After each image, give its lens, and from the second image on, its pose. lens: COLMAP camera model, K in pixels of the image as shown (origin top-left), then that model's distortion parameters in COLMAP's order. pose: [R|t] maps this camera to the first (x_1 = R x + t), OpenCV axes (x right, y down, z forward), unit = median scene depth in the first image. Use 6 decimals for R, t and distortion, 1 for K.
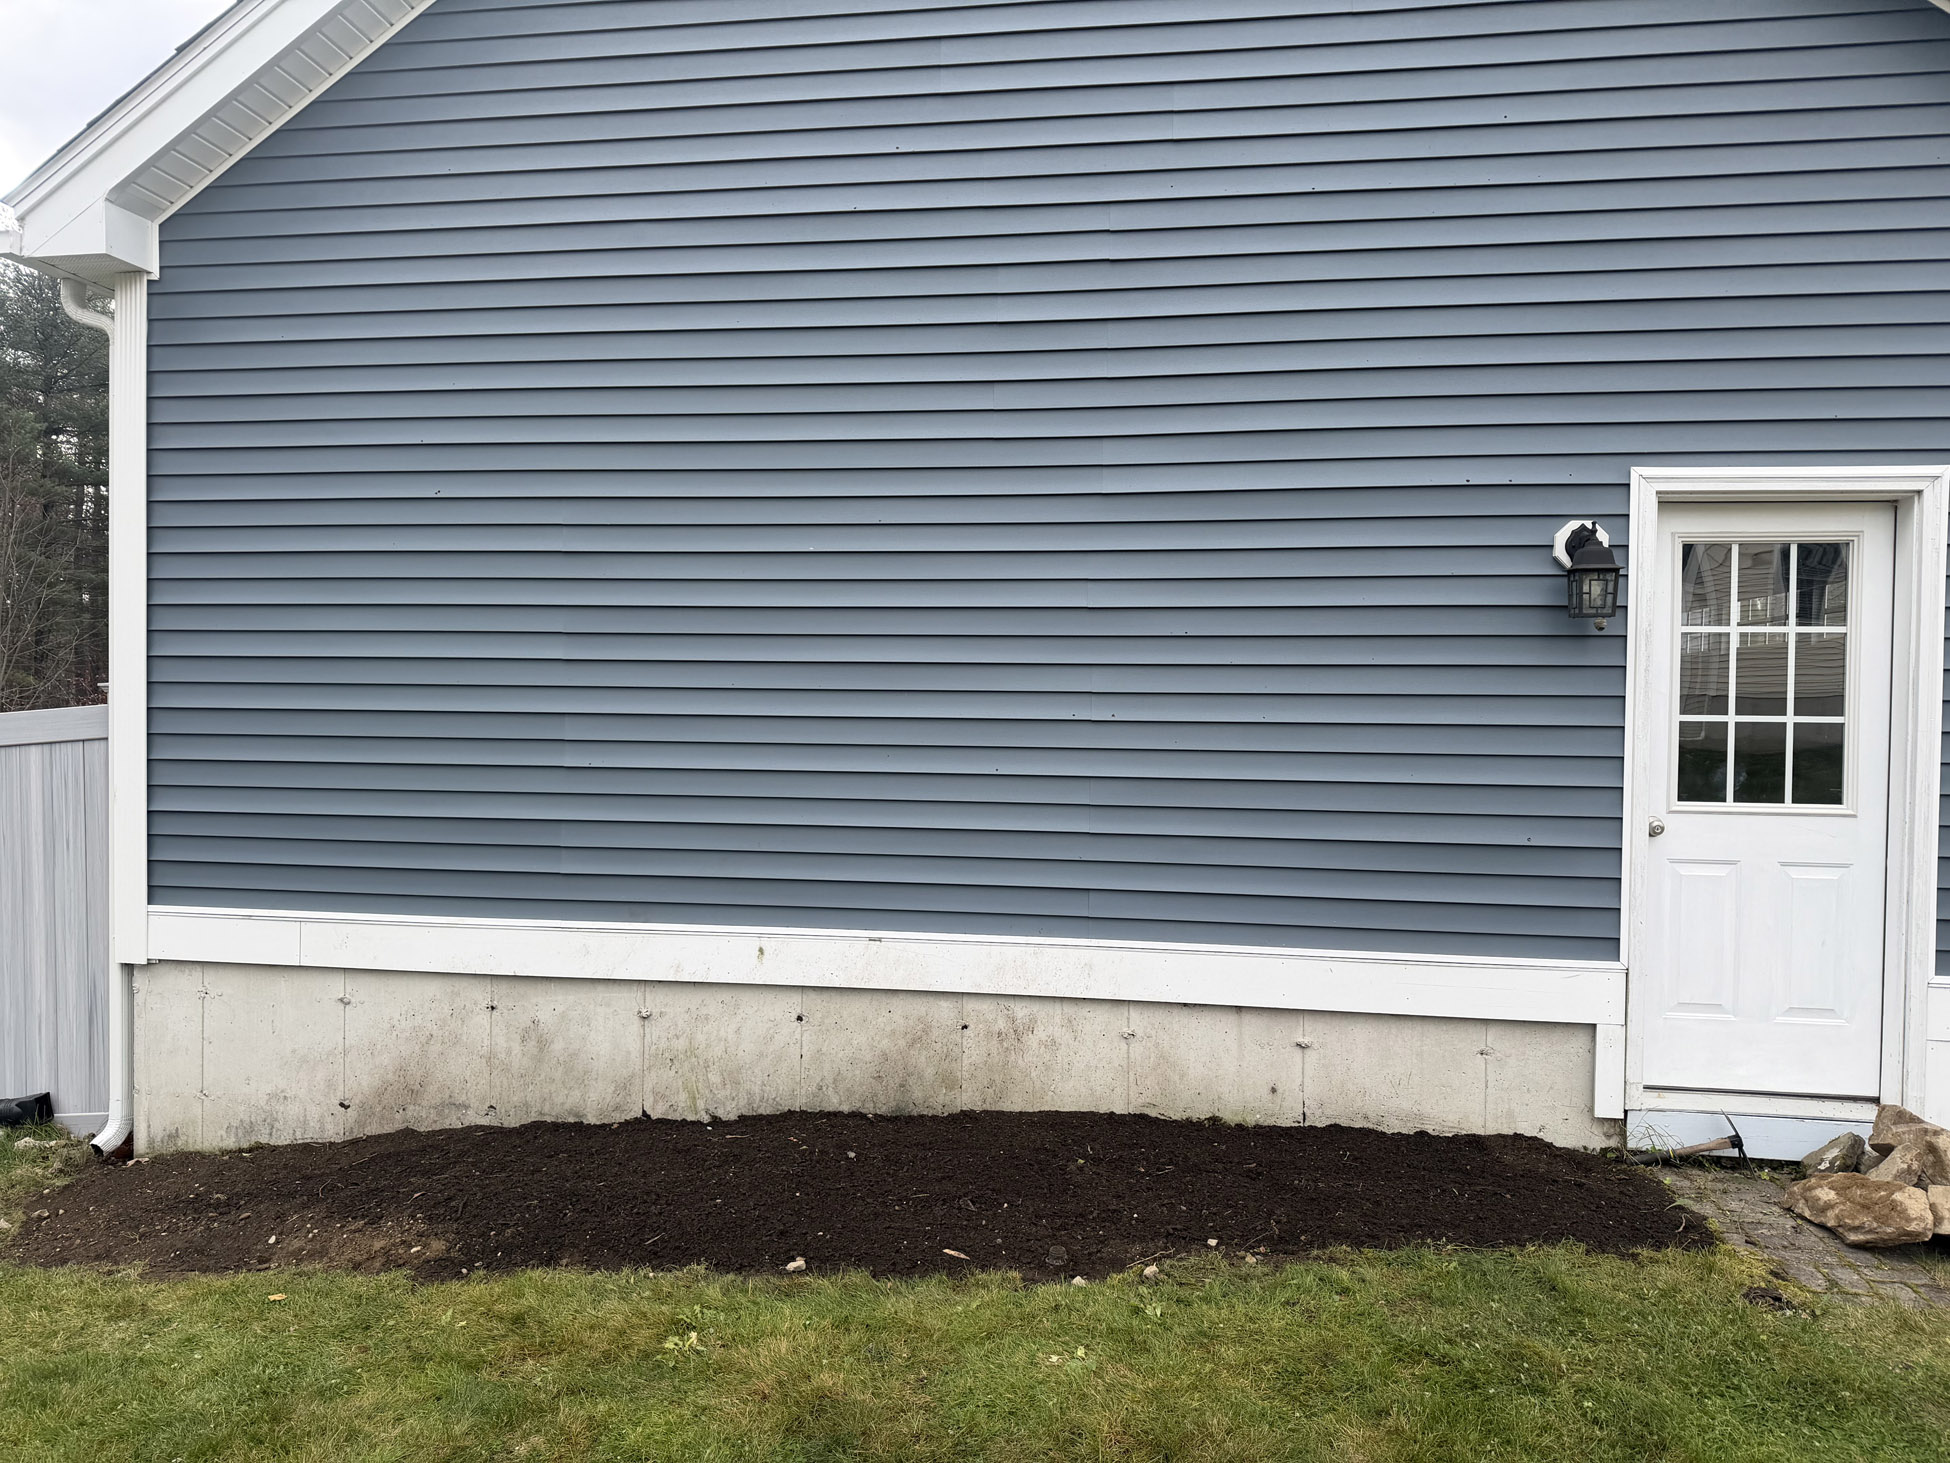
lens RADIAL K [[1358.5, 0, 987.6], [0, 1358.5, 737.0], [0, 0, 1]] dist [0.043789, -0.061485]
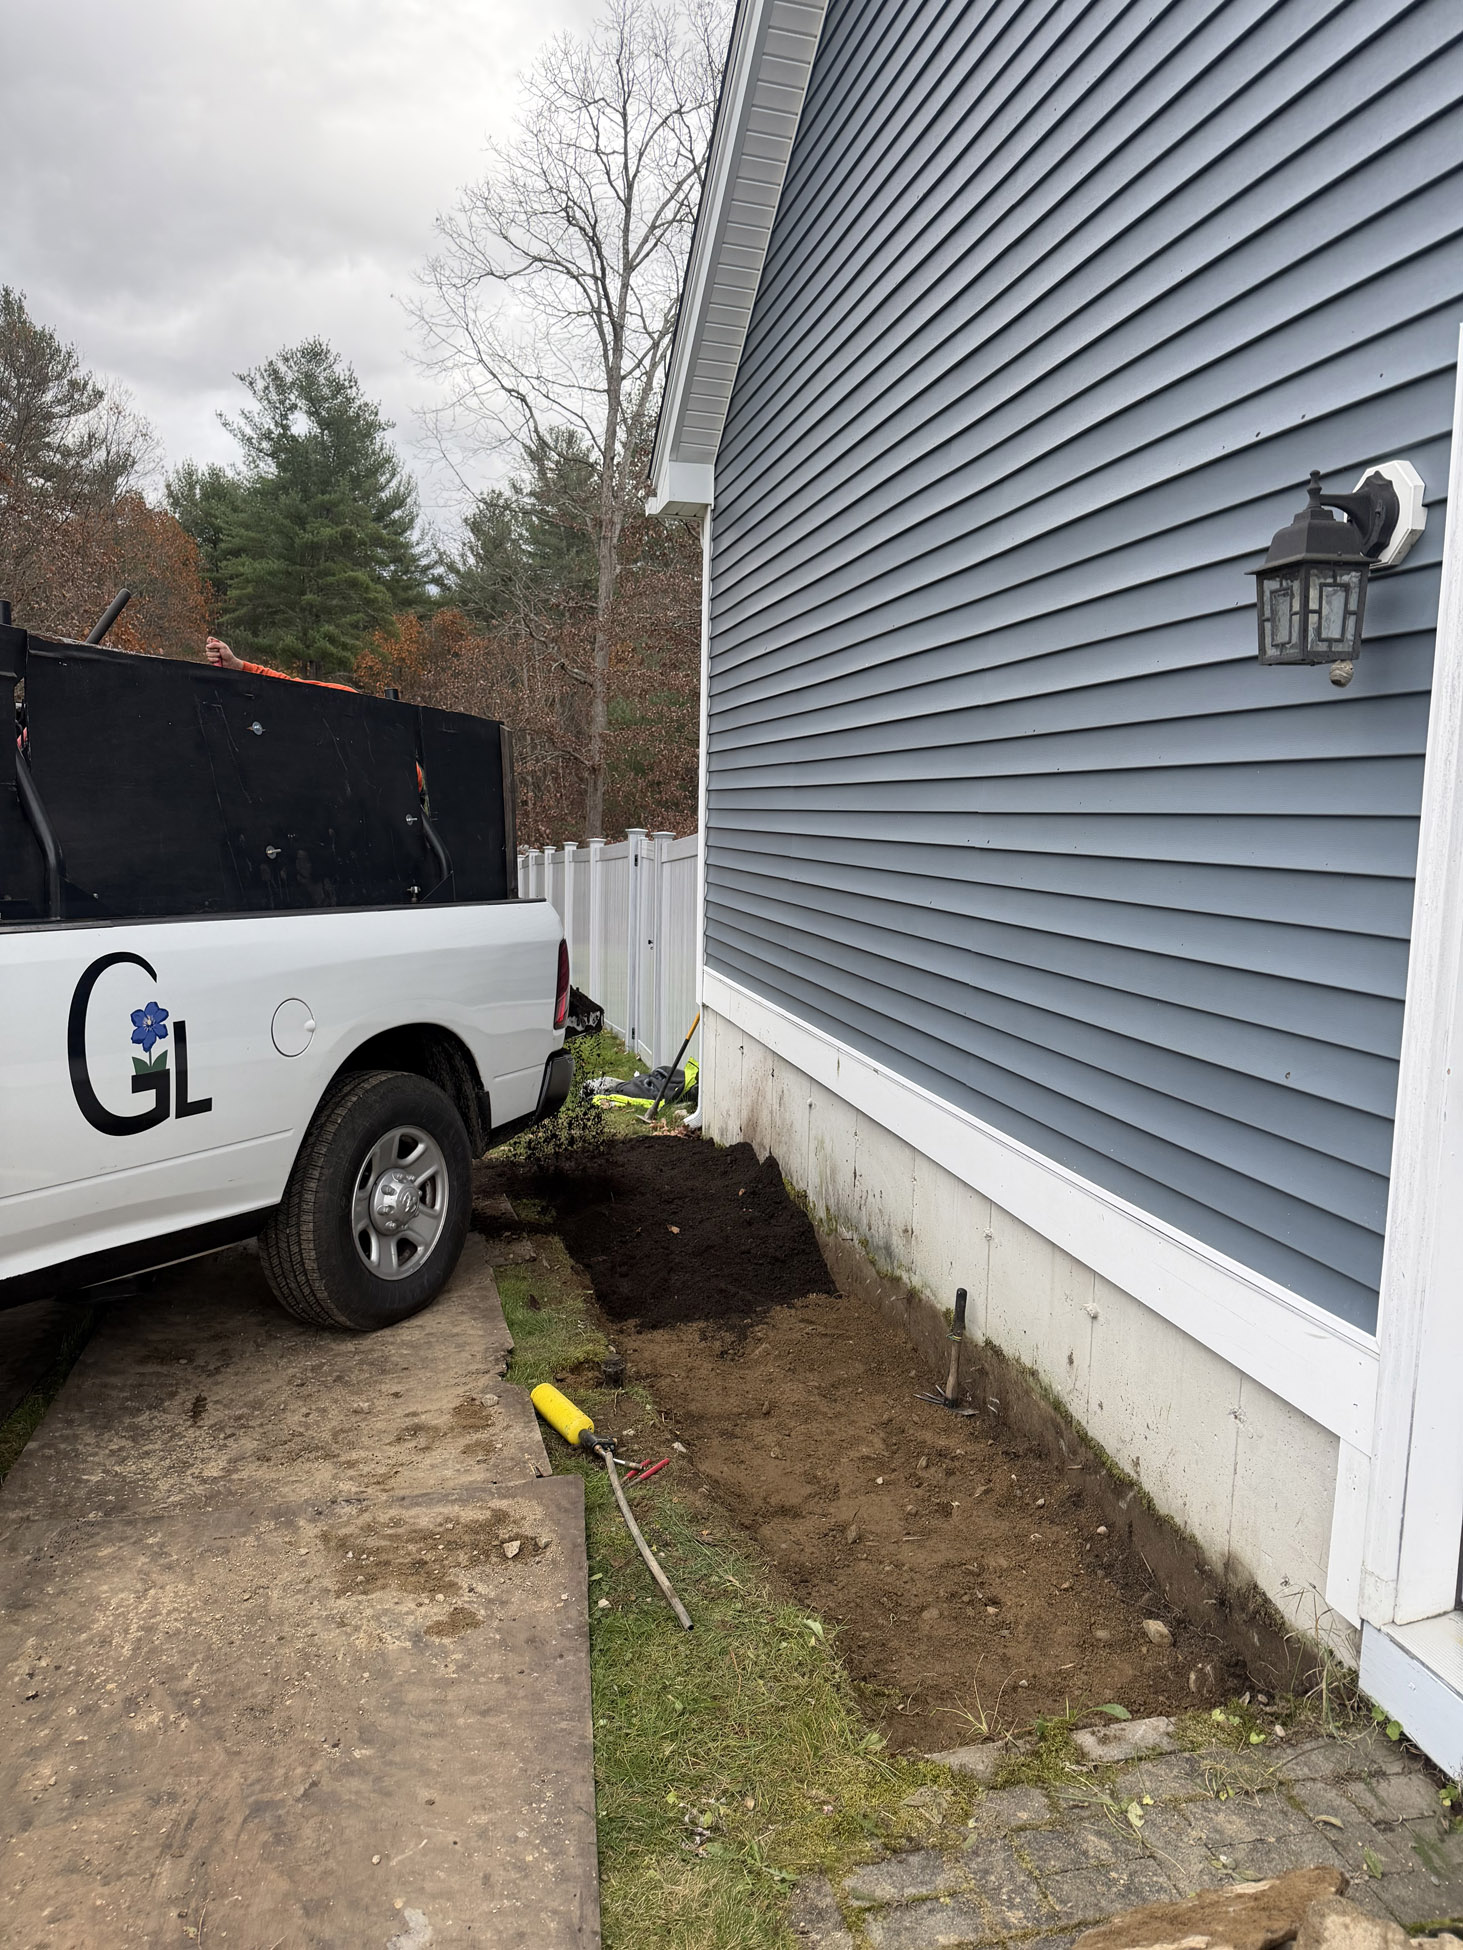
lens RADIAL K [[1379.9, 0, 734.4], [0, 1379.9, 977.9], [0, 0, 1]] dist [0.059028, -0.100280]
pose [[0.369127, 0.108690, -0.923001, 0.763799], [-0.042452, 0.994073, 0.100081, -0.009905], [0.928409, 0.002241, 0.371554, 0.529808]]
